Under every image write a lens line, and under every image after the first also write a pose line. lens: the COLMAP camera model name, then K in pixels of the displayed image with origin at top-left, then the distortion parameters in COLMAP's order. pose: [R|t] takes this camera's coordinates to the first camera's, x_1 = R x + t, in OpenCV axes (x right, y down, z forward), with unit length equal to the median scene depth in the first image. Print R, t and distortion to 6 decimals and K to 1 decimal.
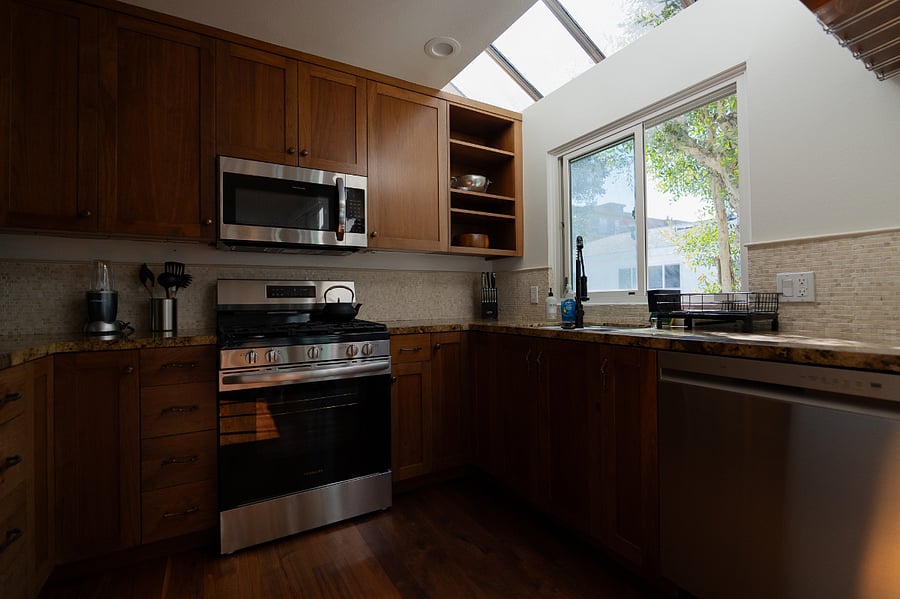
lens RADIAL K [[404.8, 0, 450.0], [0, 404.8, 299.5], [0, 0, 1]] dist [-0.012940, -0.000004]
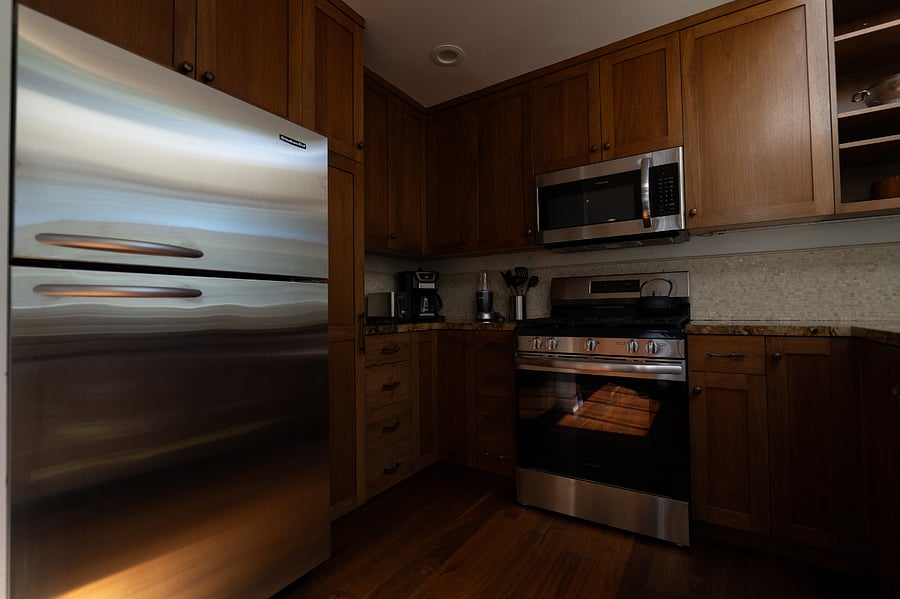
lens RADIAL K [[404.8, 0, 450.0], [0, 404.8, 299.5], [0, 0, 1]] dist [-0.012940, -0.000004]
pose [[0.443756, -0.014490, -0.896031, 0.345290], [0.011820, 0.999877, -0.010316, 0.019945], [0.896070, -0.006014, 0.443872, 0.204903]]
